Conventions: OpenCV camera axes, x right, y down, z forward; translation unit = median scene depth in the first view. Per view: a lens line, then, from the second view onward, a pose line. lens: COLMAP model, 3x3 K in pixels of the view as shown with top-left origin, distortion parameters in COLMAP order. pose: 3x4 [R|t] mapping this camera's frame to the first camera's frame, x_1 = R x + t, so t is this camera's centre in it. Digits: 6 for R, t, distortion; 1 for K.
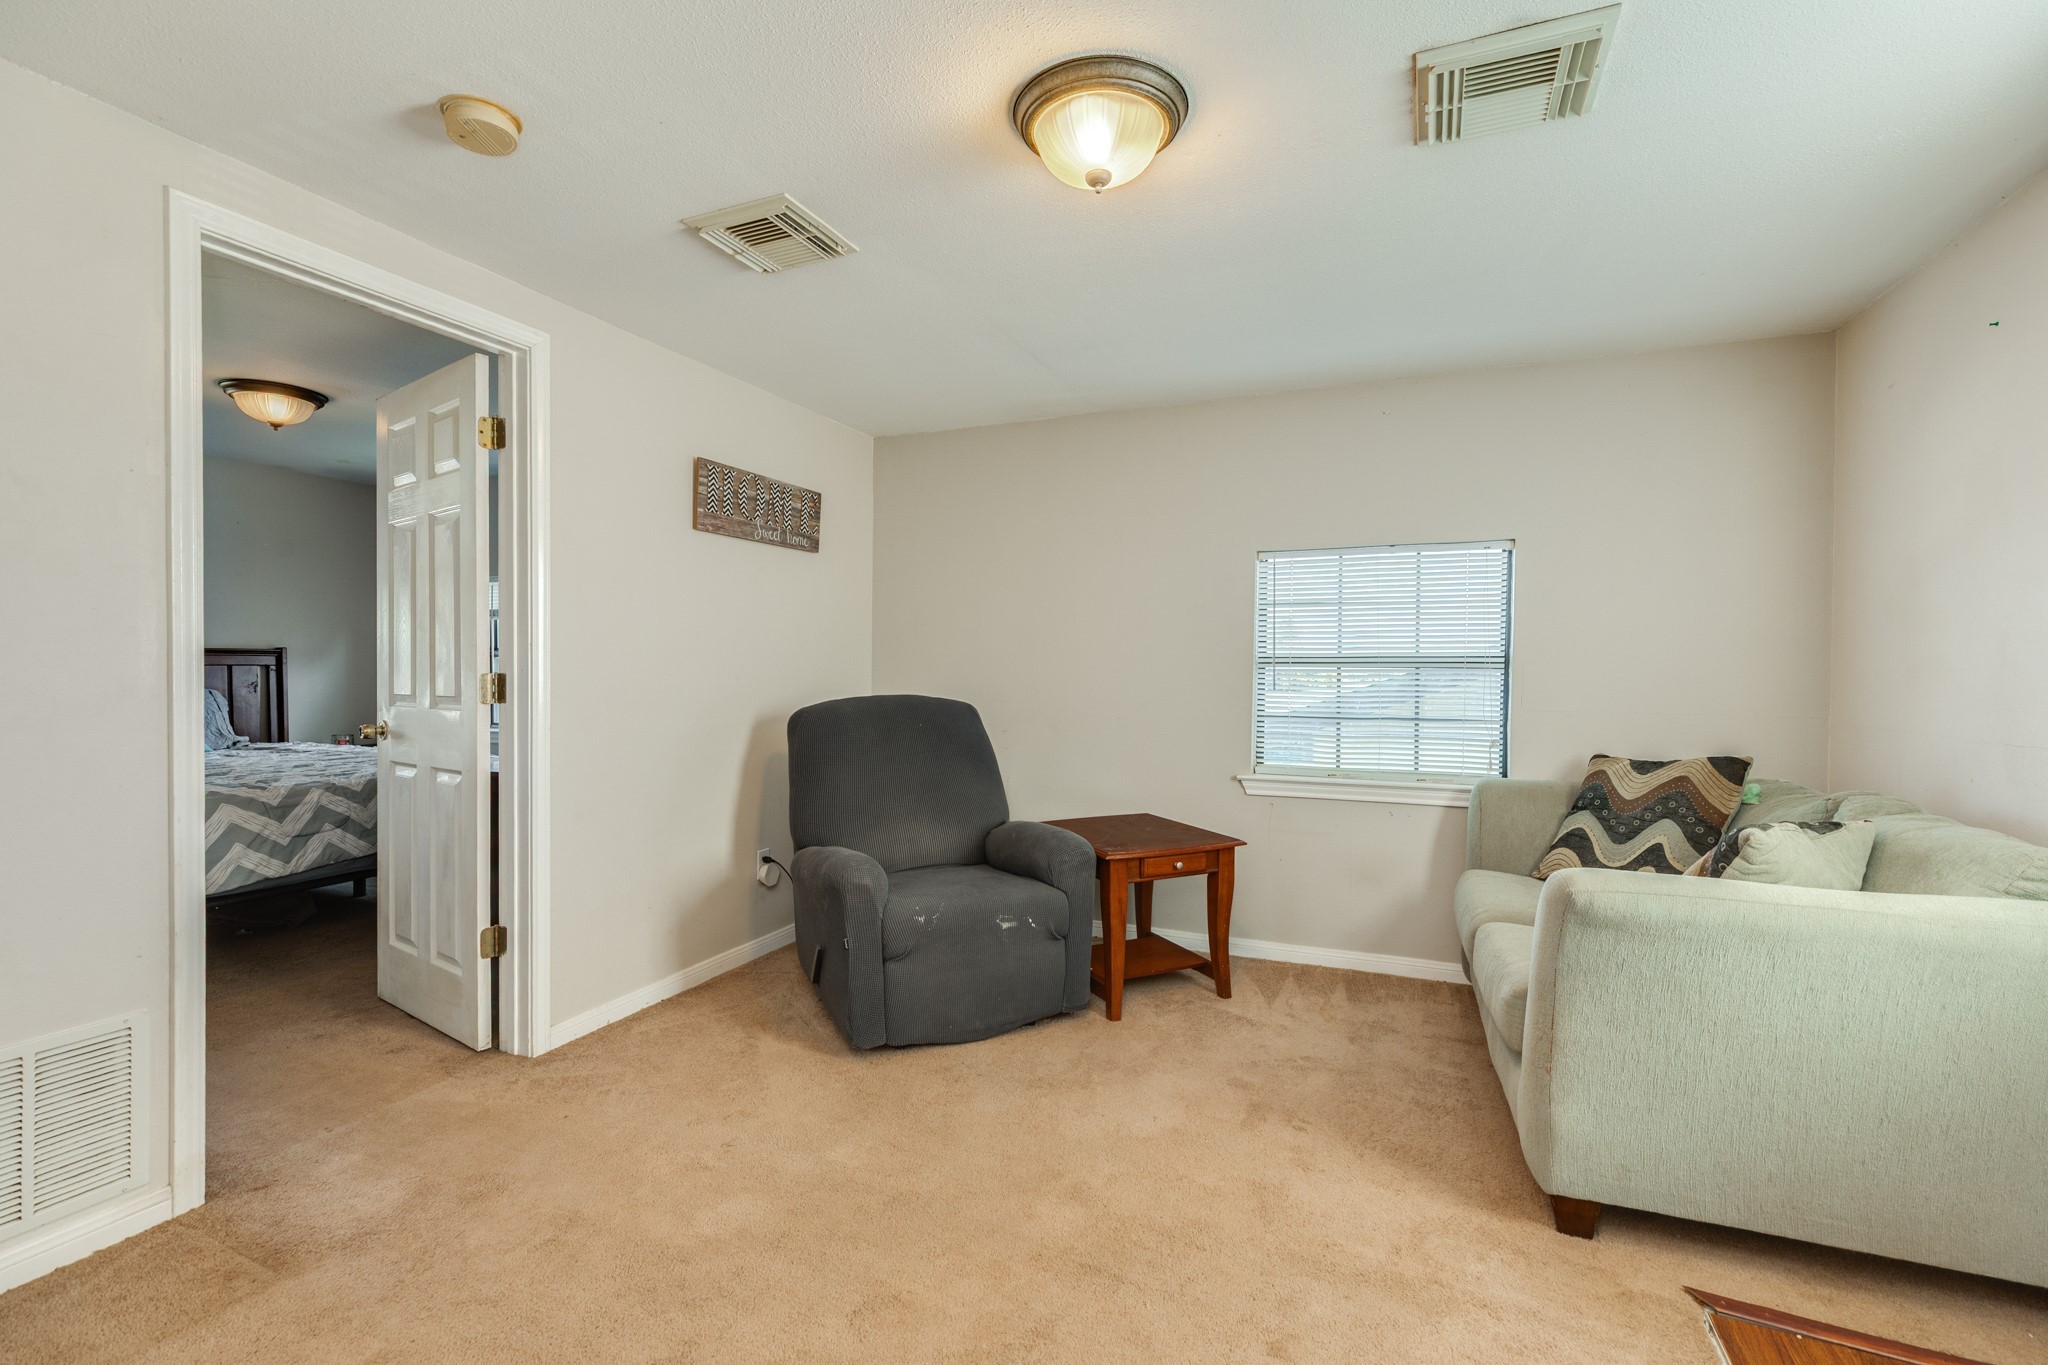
lens RADIAL K [[903.4, 0, 1017.9], [0, 903.4, 683.6], [0, 0, 1]] dist [0.005158, 0.000419]
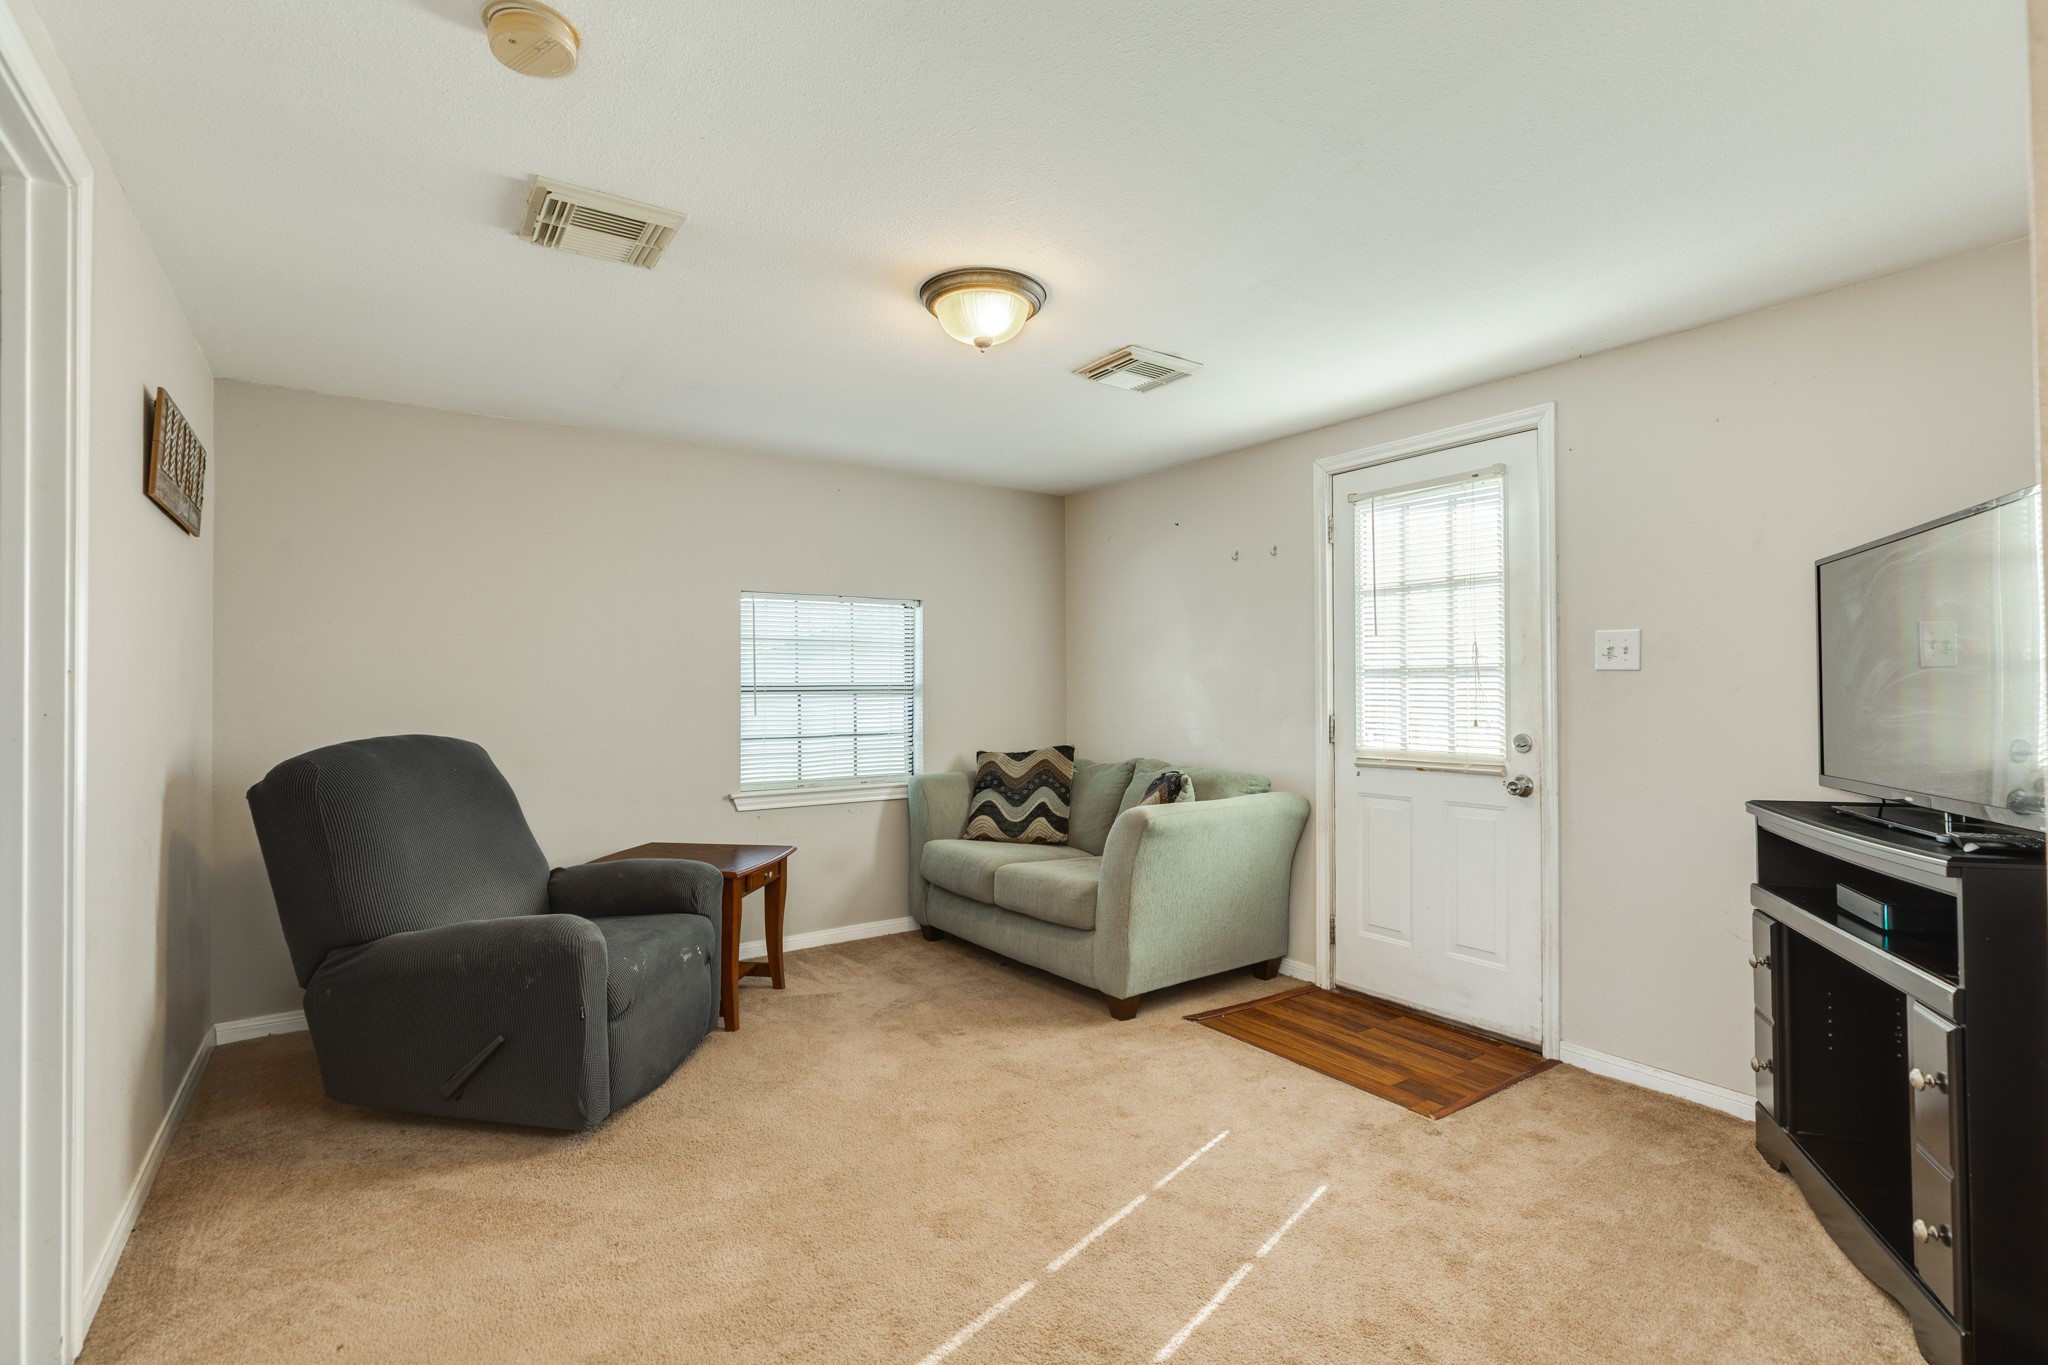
lens RADIAL K [[934.0, 0, 1024.0], [0, 934.0, 682.5], [0, 0, 1]] dist [0.000234, -0.000032]
pose [[0.539523, 0.000238, 0.841971, -0.667431], [0.022094, 0.999652, -0.014440, -0.012094], [-0.841681, 0.026393, 0.539330, 0.120964]]
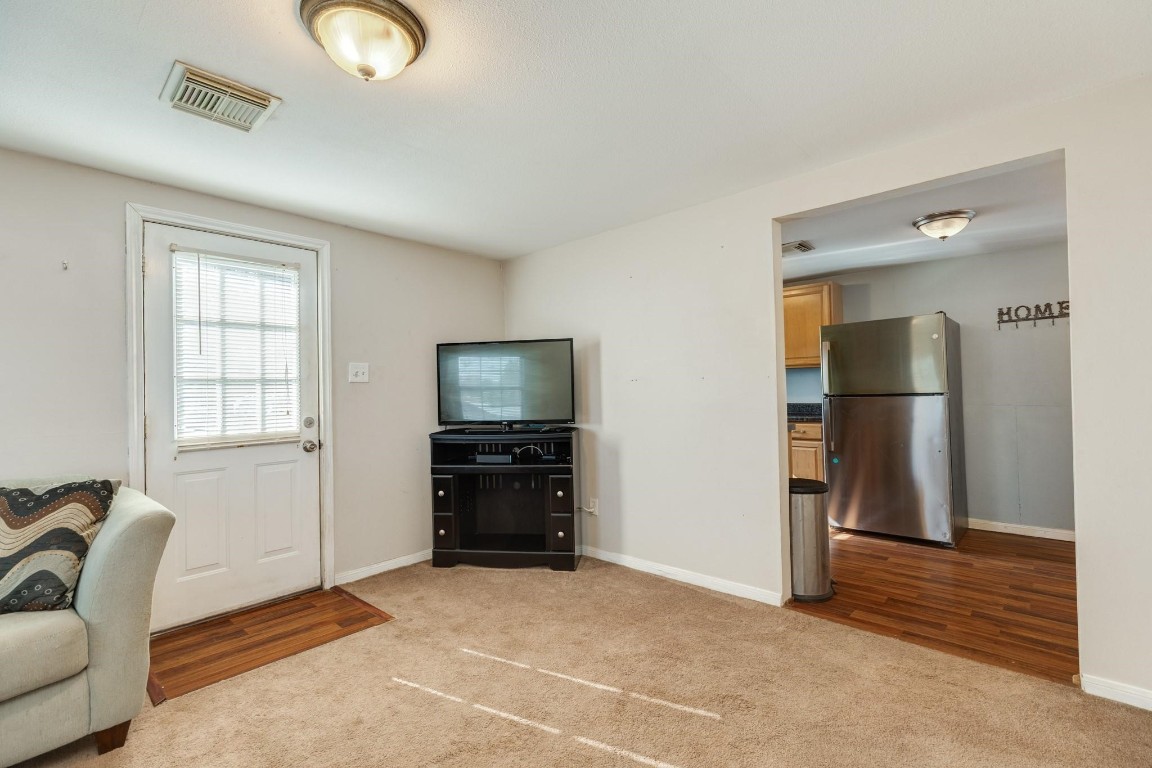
lens RADIAL K [[508.5, 0, 575.5], [0, 508.5, 383.4], [0, 0, 1]] dist [0.001685, 0.000050]
pose [[-0.937171, 0.012391, 0.348651, -0.330518], [0.016800, 0.999813, 0.009624, -0.026946], [-0.348466, 0.014877, -0.937203, 1.036790]]
